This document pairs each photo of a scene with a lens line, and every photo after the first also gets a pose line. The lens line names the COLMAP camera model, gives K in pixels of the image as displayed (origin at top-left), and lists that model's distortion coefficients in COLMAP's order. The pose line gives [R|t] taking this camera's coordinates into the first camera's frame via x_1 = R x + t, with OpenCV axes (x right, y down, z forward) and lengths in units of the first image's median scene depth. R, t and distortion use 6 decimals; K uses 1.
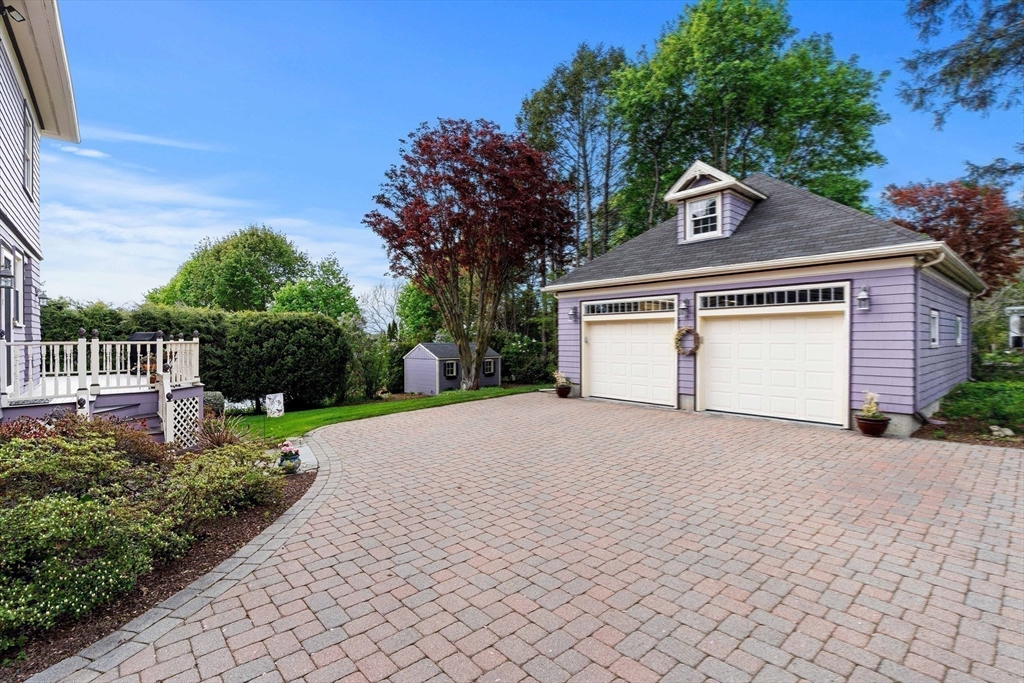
lens RADIAL K [[463.9, 0, 513.0], [0, 463.9, 340.3], [0, 0, 1]] dist [-0.001011, -0.000059]
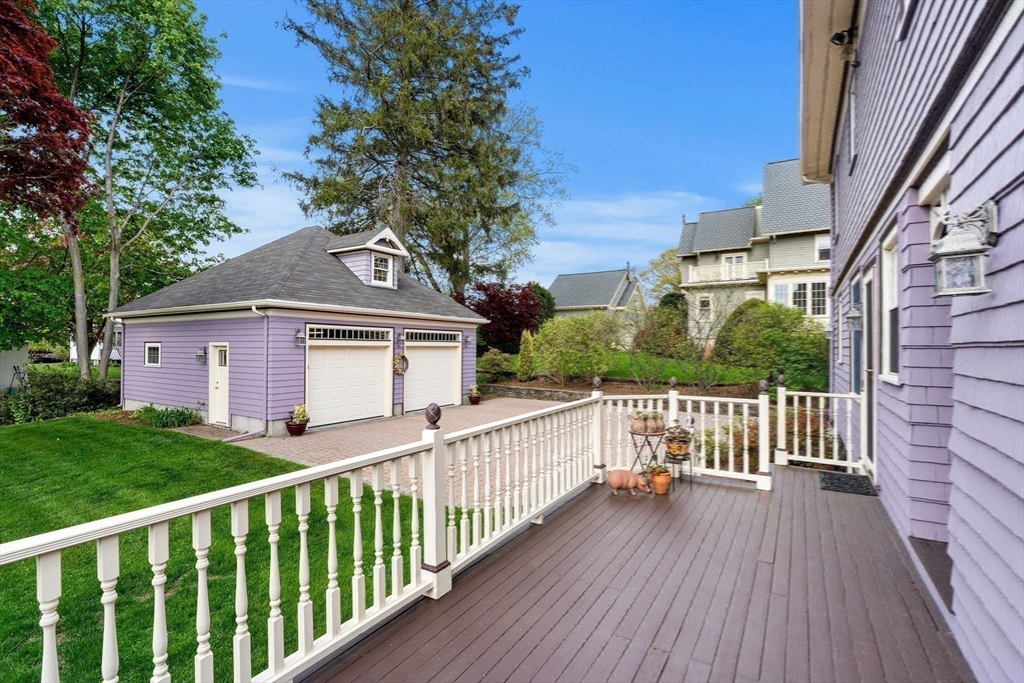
lens RADIAL K [[463.9, 0, 512.5], [0, 463.9, 347.3], [0, 0, 1]] dist [-0.001011, -0.000059]
pose [[-0.297972, 0.002334, 0.954572, -0.990762], [0.000245, 0.999997, -0.002369, -0.042120], [-0.954575, -0.000471, -0.297972, 1.071348]]
